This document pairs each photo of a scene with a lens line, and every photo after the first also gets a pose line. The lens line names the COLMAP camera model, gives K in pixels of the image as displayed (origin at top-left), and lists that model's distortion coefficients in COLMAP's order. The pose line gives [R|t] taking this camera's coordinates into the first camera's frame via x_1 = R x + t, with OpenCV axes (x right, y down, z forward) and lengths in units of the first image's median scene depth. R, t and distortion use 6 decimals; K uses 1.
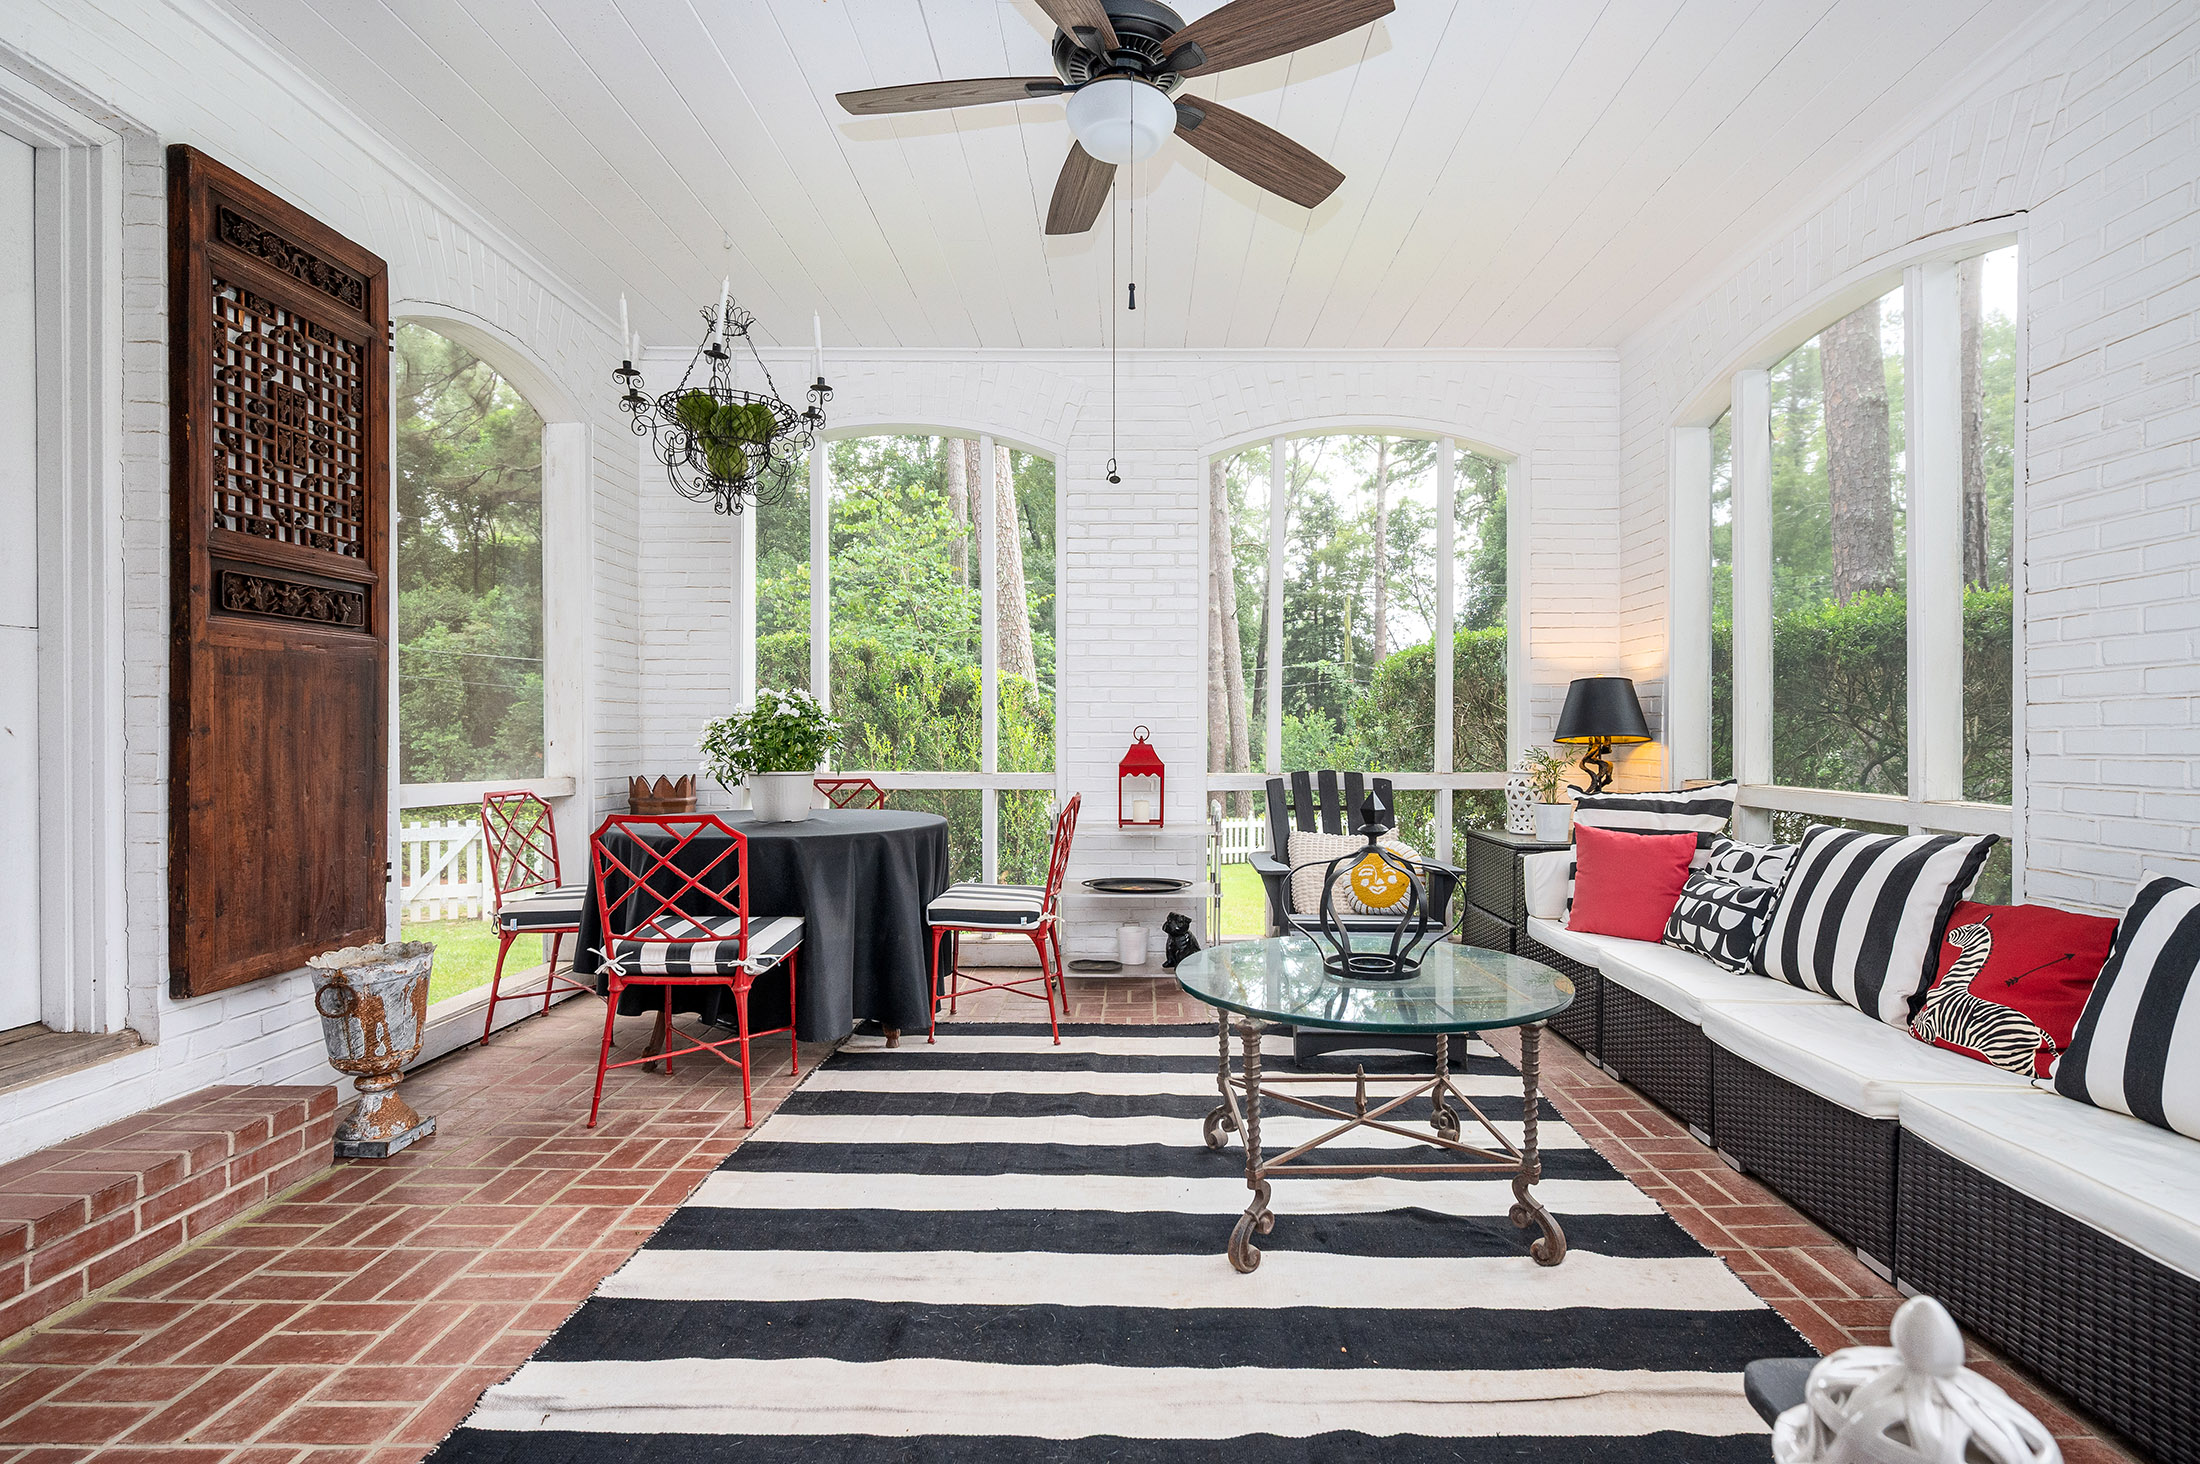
lens RADIAL K [[1015.7, 0, 1115.2], [0, 1015.7, 743.8], [0, 0, 1]] dist [0.004031, -0.000978]
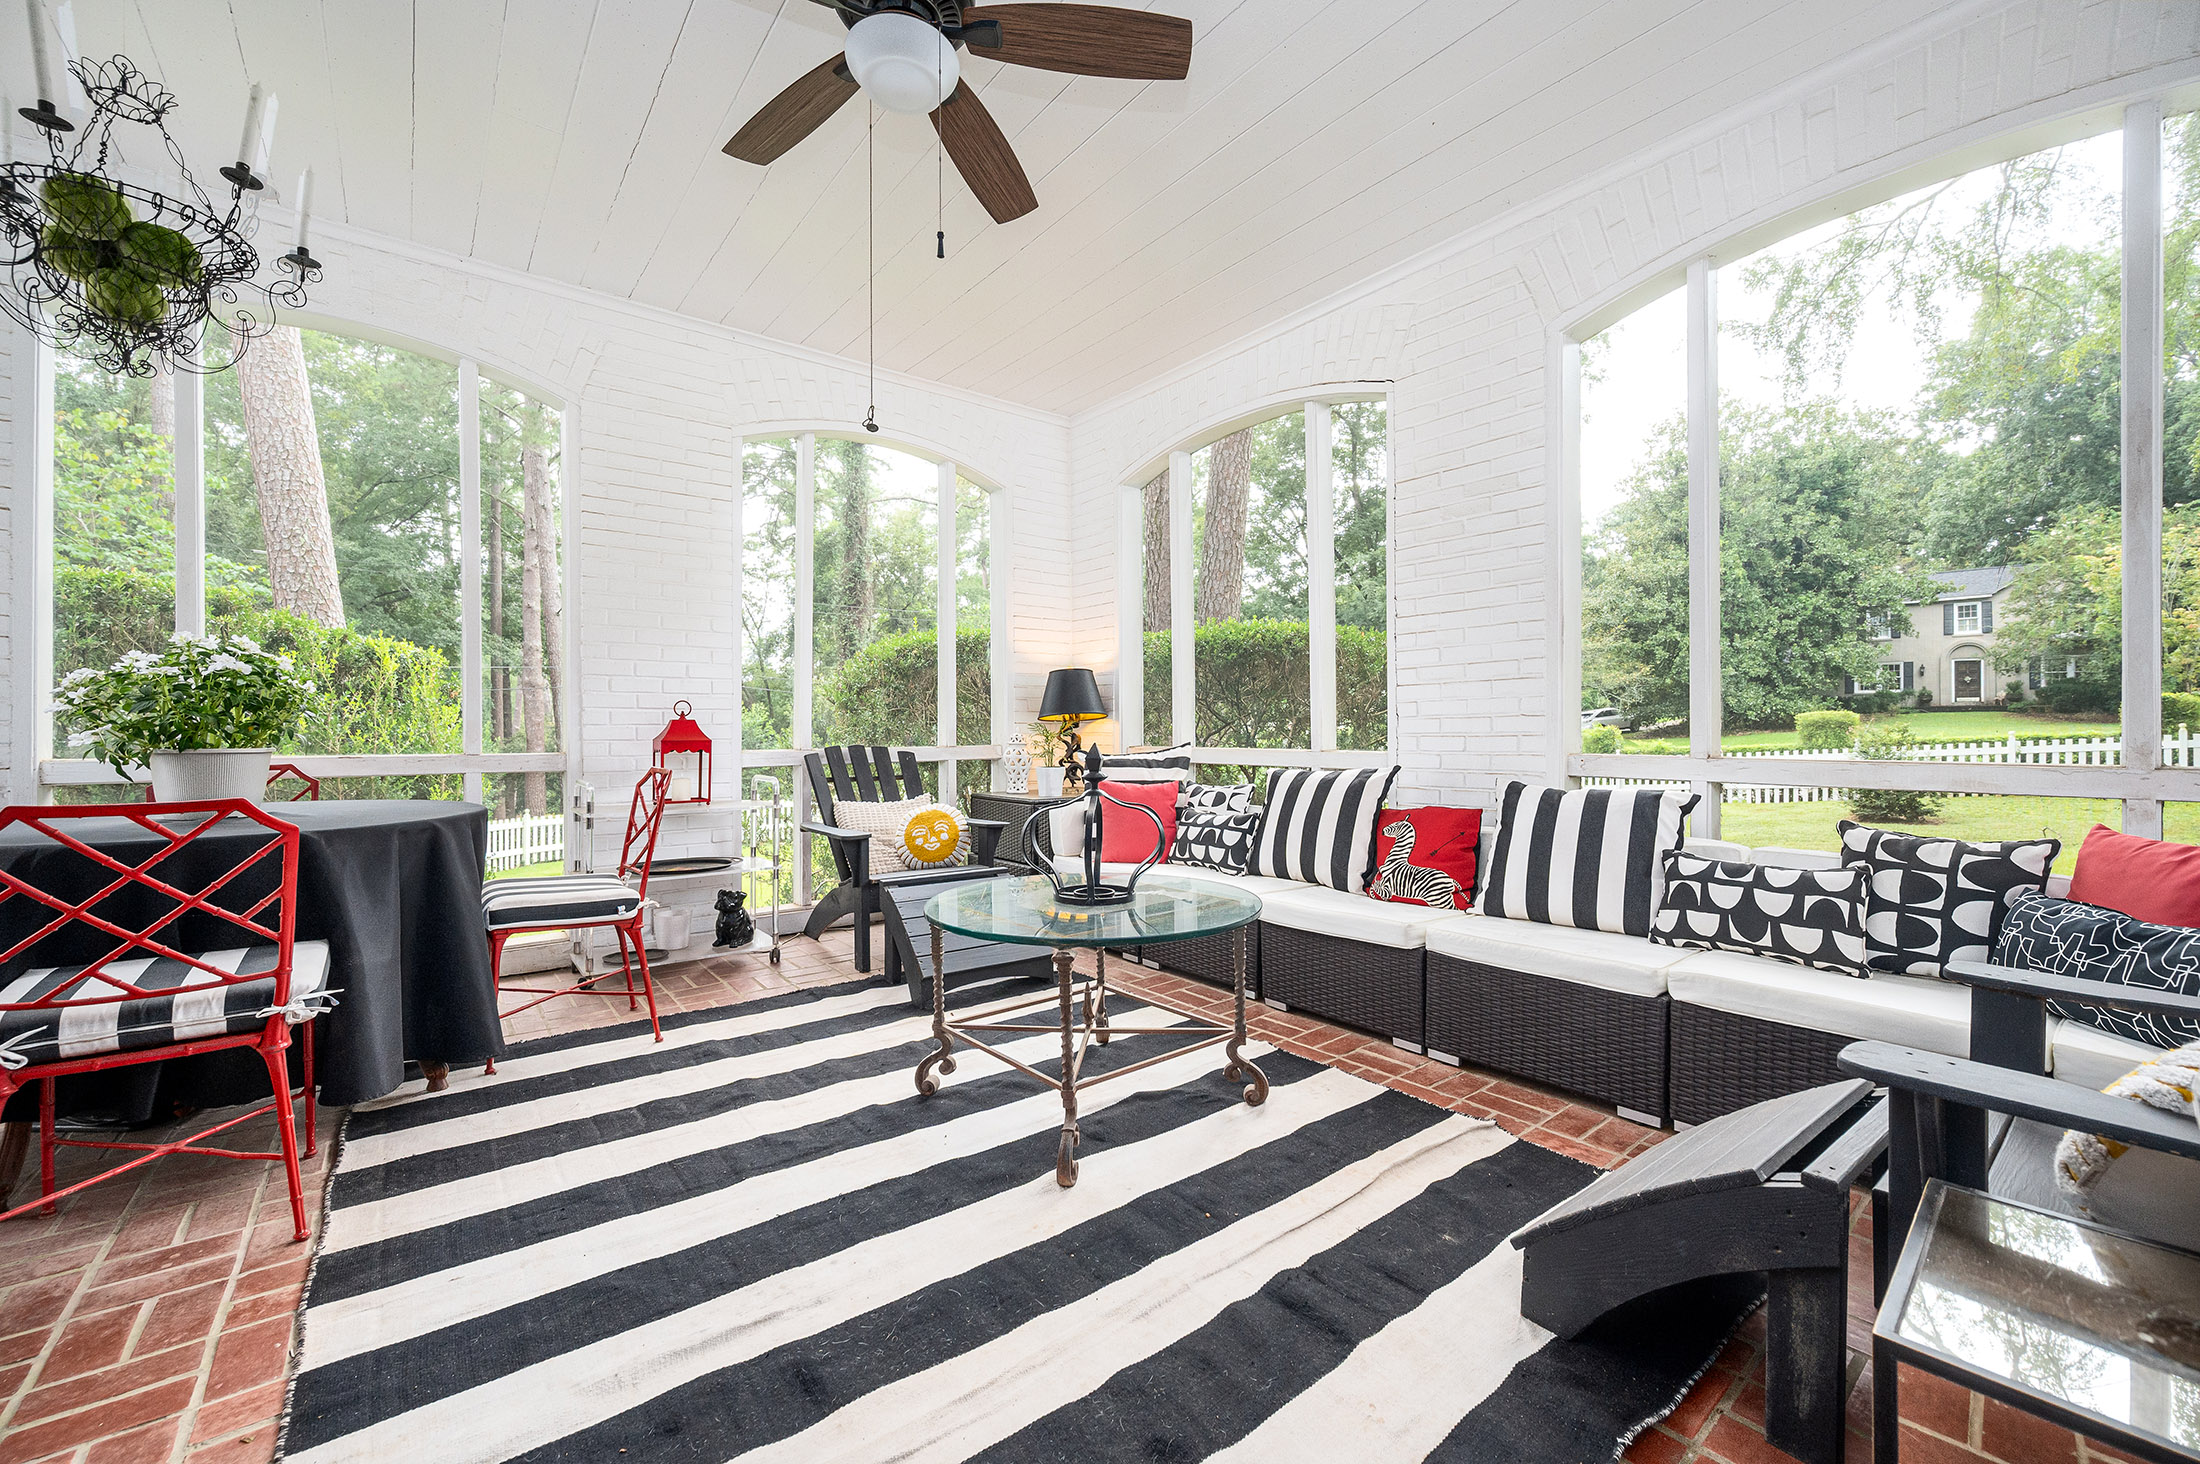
lens RADIAL K [[868.9, 0, 1095.4], [0, 868.9, 731.3], [0, 0, 1]] dist [-0.002700, 0.000286]
pose [[0.789729, -0.004404, 0.613441, -0.274248], [0.008490, 0.999957, -0.003752, 0.028675], [-0.613398, 0.008171, 0.789732, 0.170580]]
